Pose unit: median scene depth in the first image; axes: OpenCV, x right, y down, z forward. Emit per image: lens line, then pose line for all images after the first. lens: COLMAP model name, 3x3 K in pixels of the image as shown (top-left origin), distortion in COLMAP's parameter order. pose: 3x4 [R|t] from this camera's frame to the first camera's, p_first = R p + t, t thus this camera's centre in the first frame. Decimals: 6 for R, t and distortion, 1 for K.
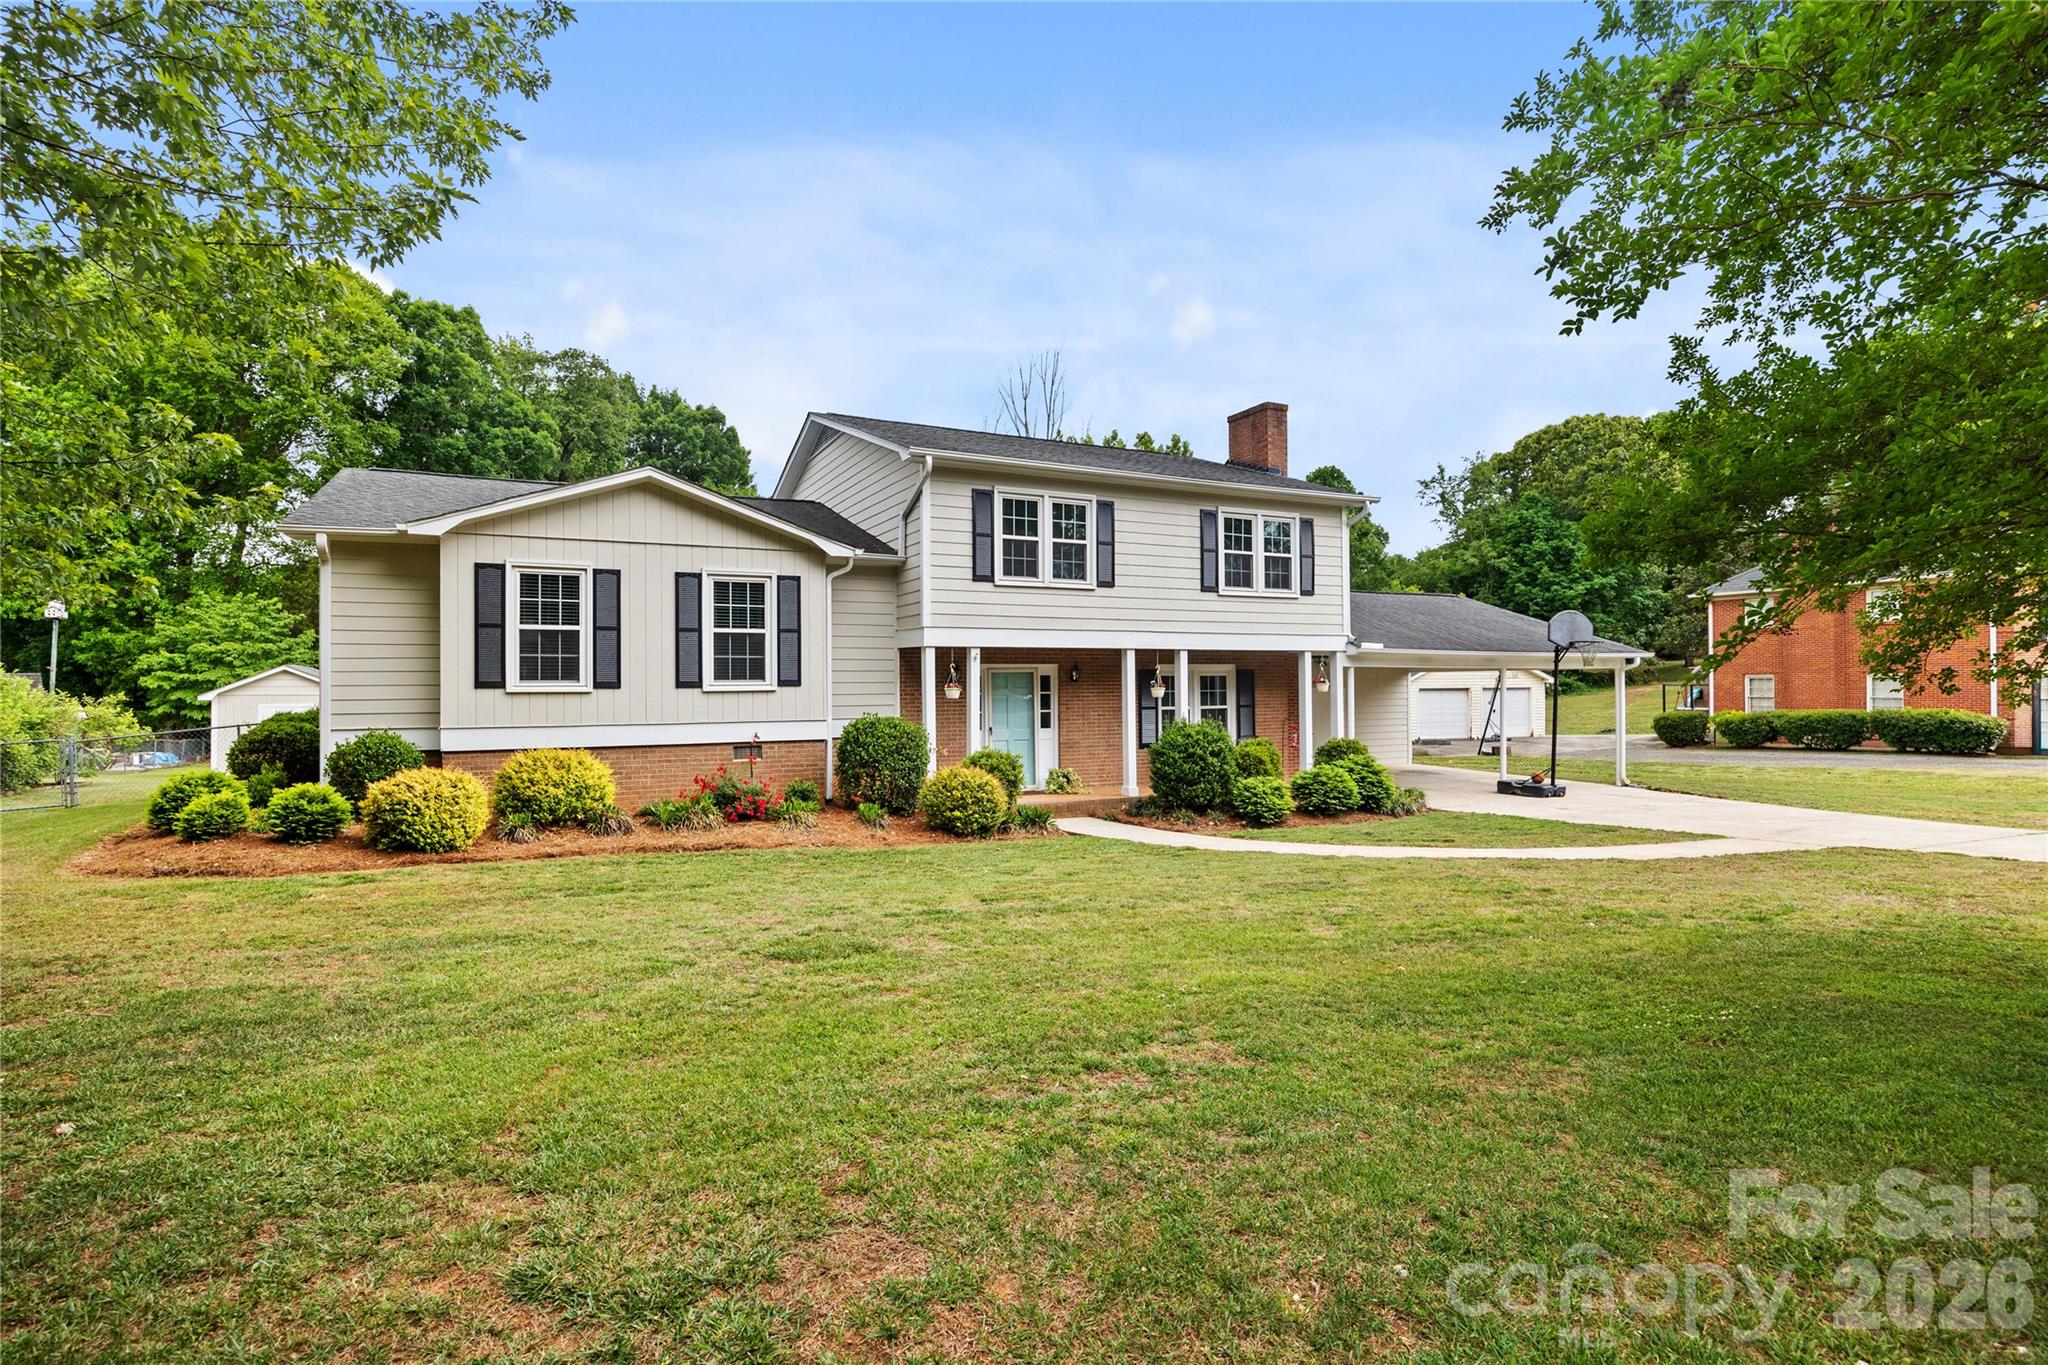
lens RADIAL K [[1050.4, 0, 1024.0], [0, 1050.4, 682.5], [0, 0, 1]] dist [0.001437, 0.000048]
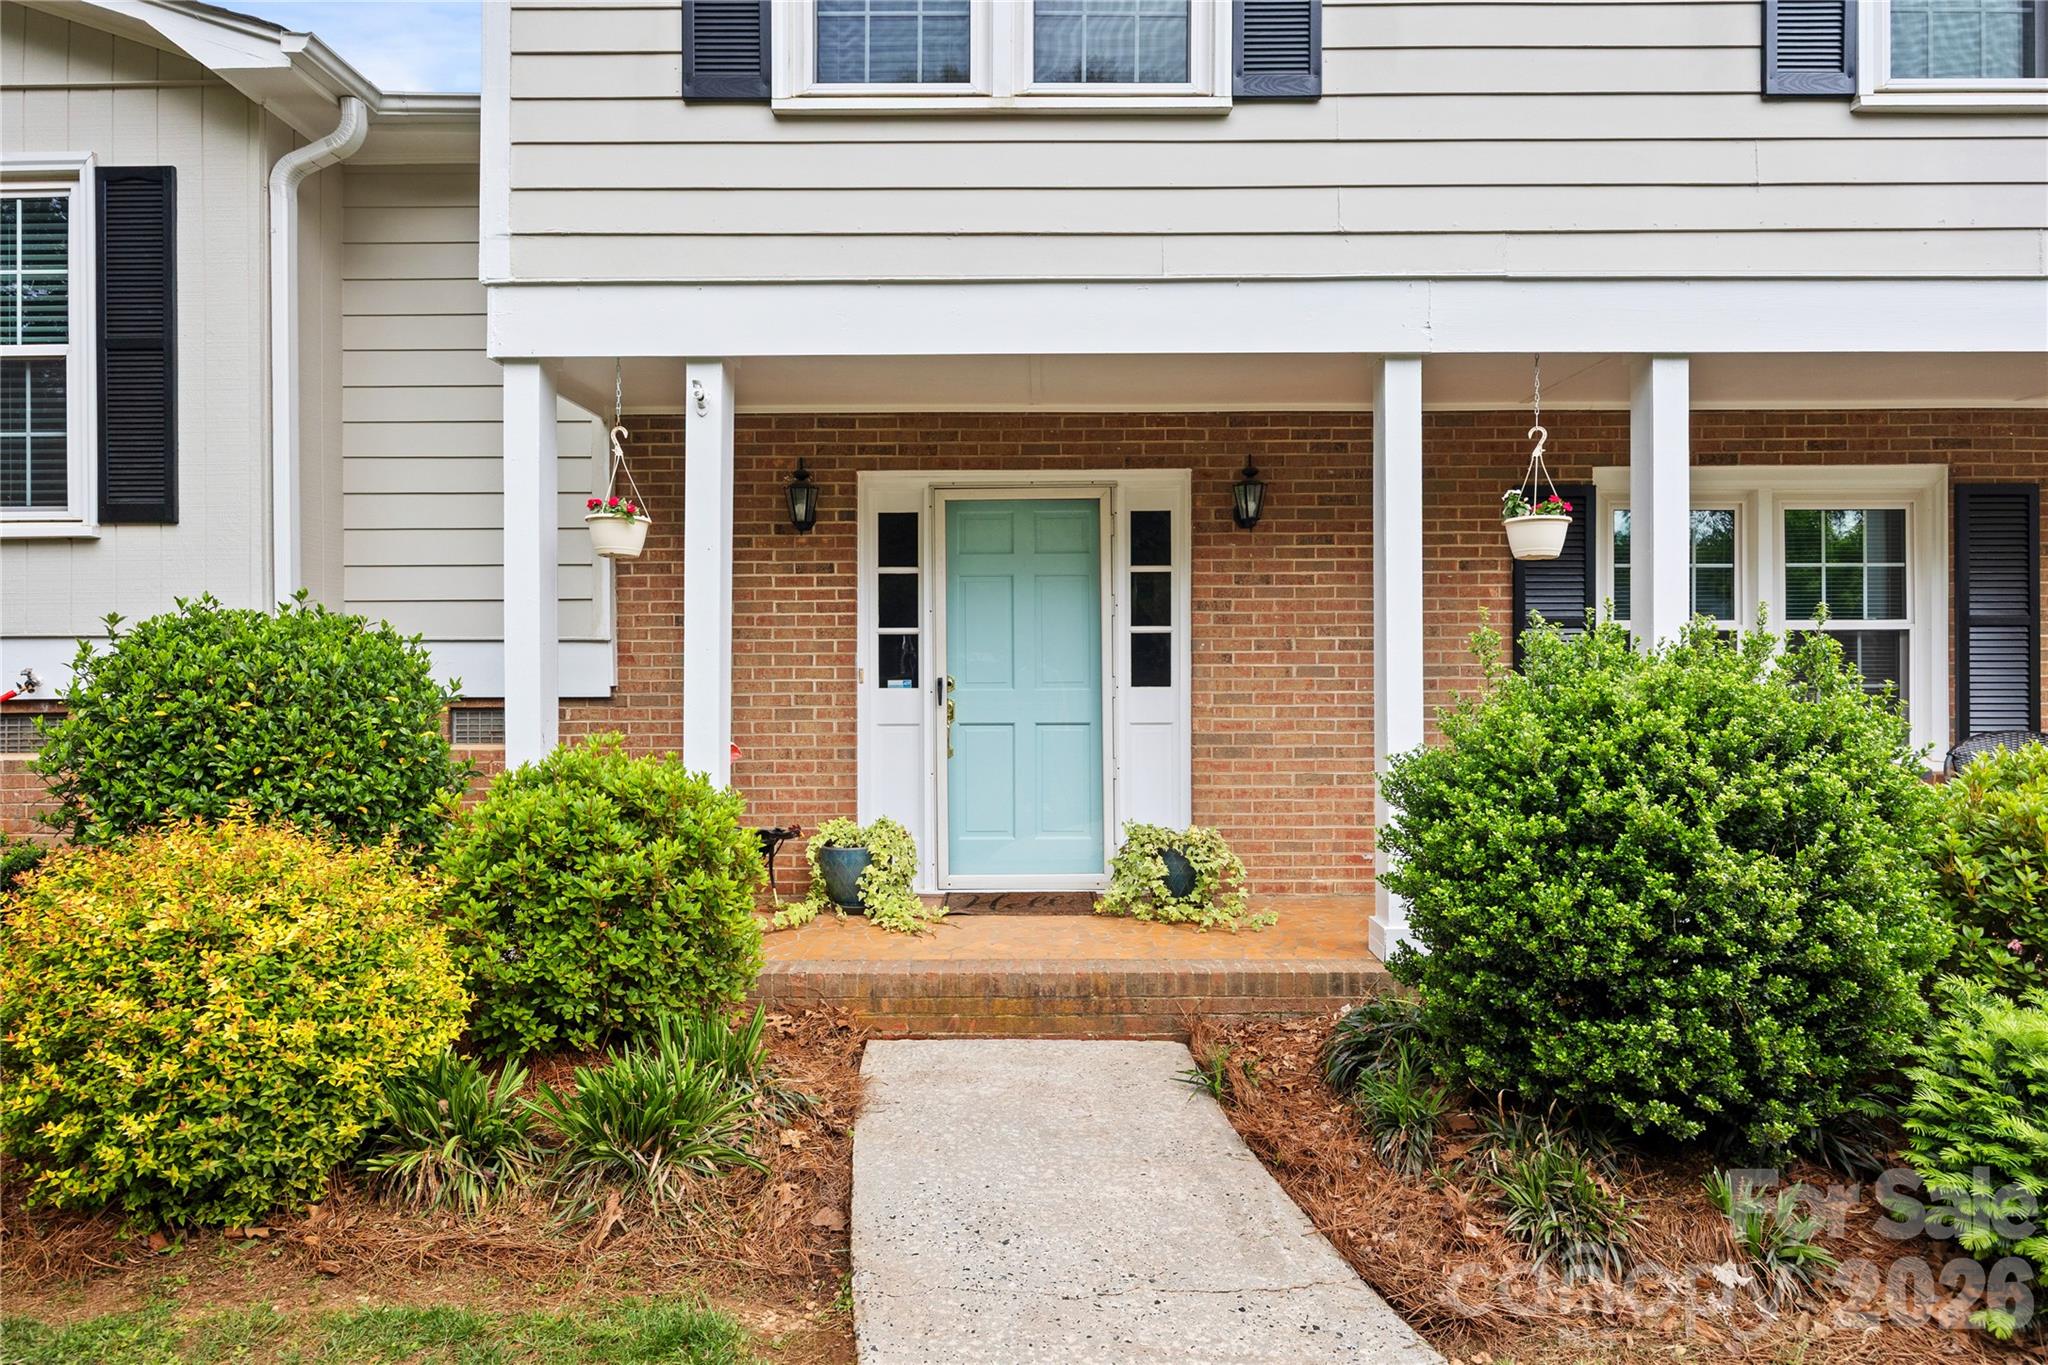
lens RADIAL K [[1157.9, 0, 1018.5], [0, 1157.9, 680.4], [0, 0, 1]] dist [-0.002687, -0.001625]
pose [[0.884865, 0.007117, -0.465793, 0.147429], [-0.002203, 0.999936, 0.011094, 0.039584], [0.465842, -0.008790, 0.884824, 0.718622]]
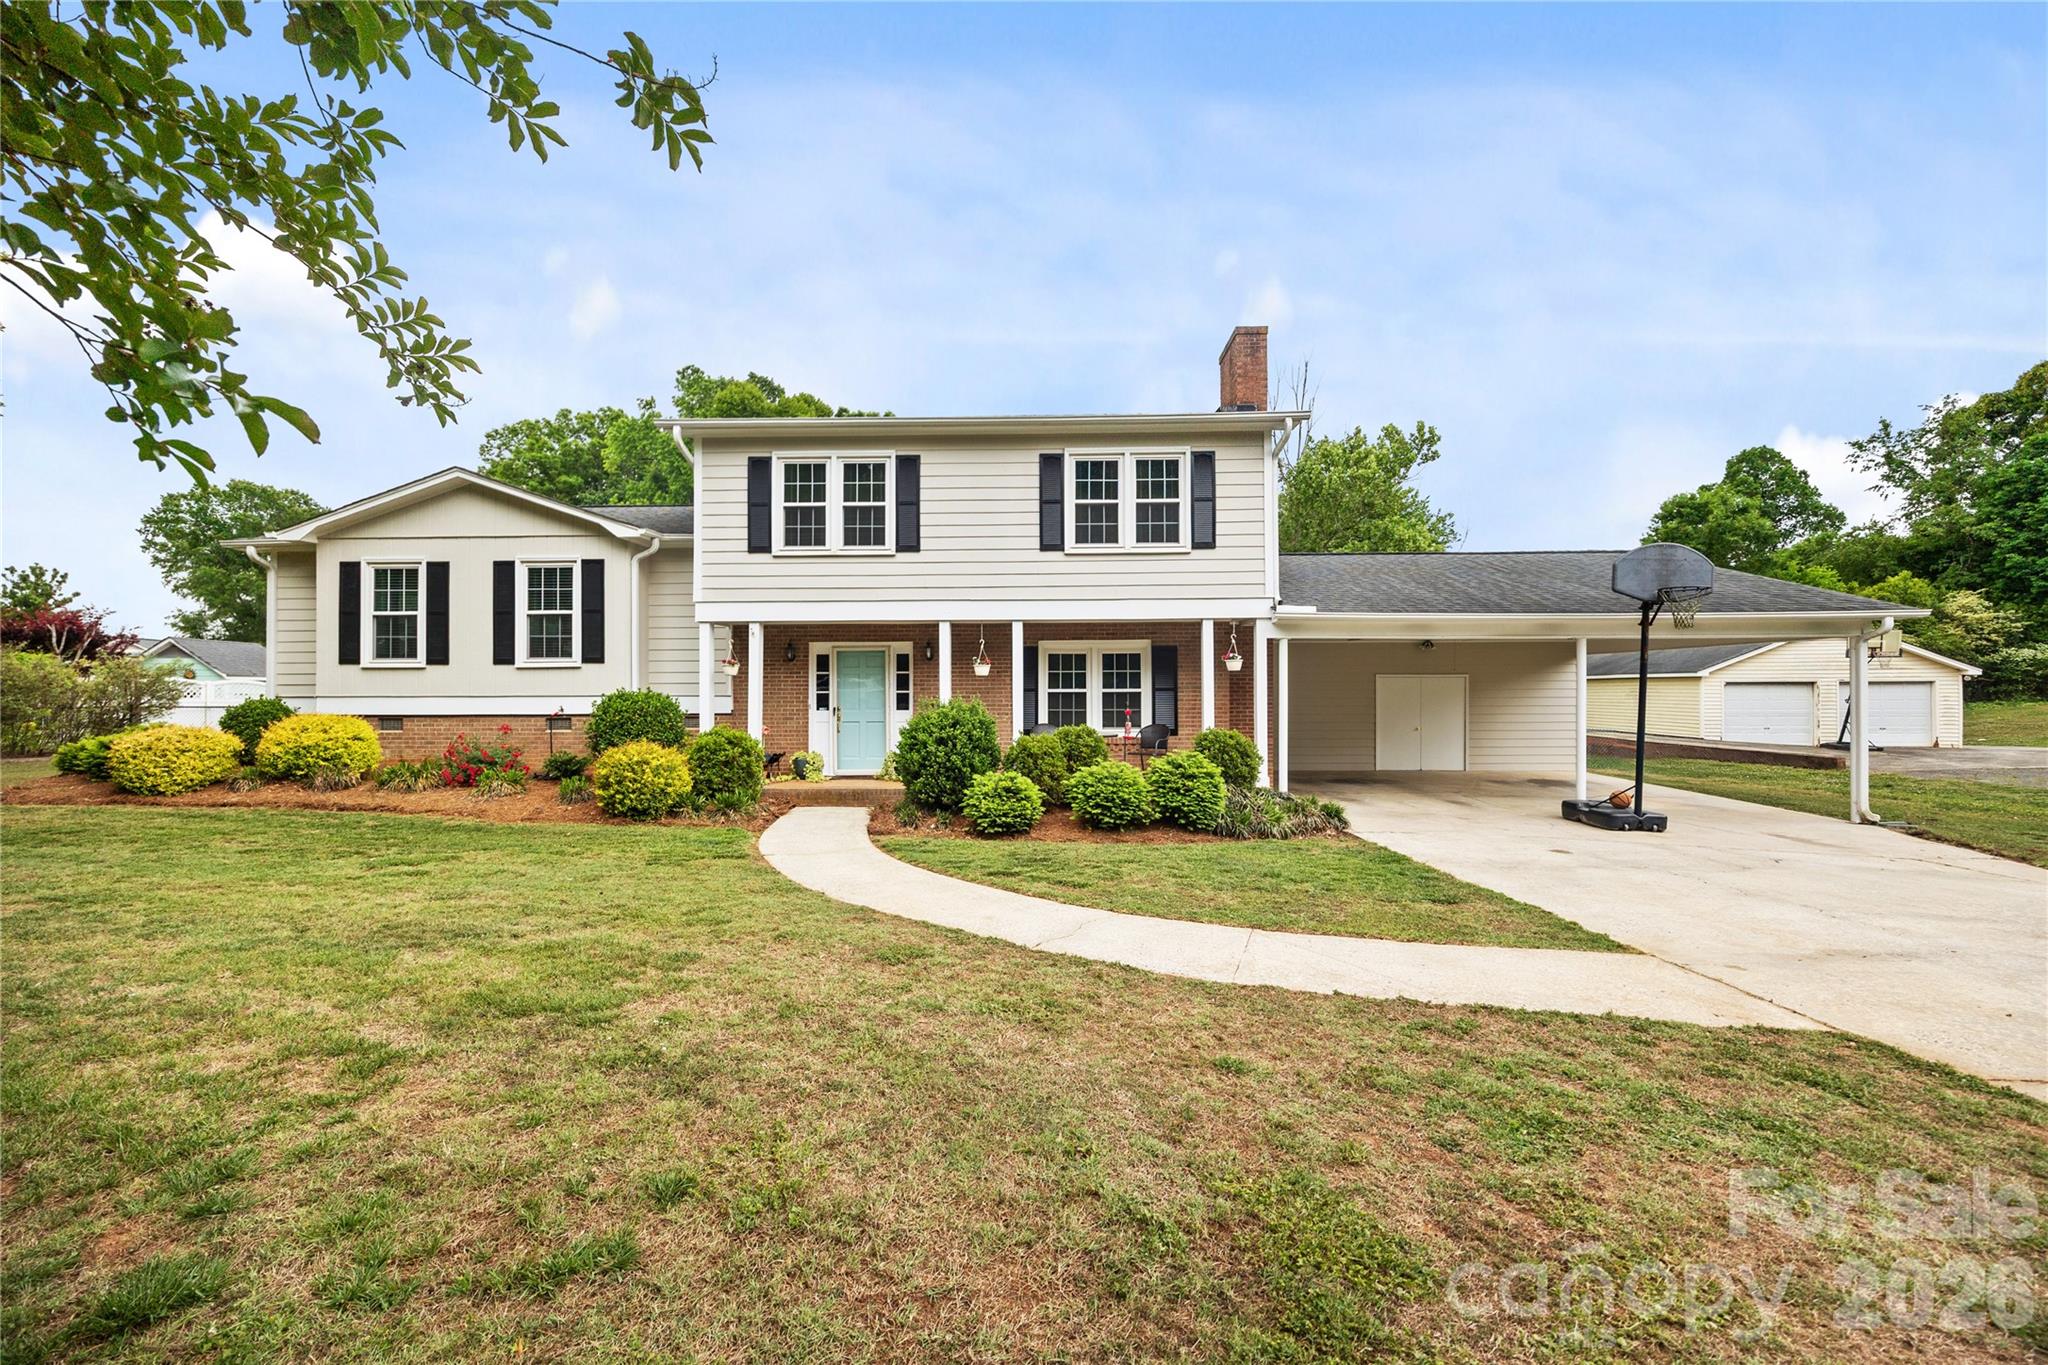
lens RADIAL K [[815.1, 0, 1024.0], [0, 815.1, 682.5], [0, 0, 1]] dist [0.000114, 0.000093]
pose [[0.872279, -0.001210, -0.489007, 0.492172], [-0.001581, 0.999985, -0.005296, 0.023403], [0.489006, 0.005393, 0.872264, 0.434357]]
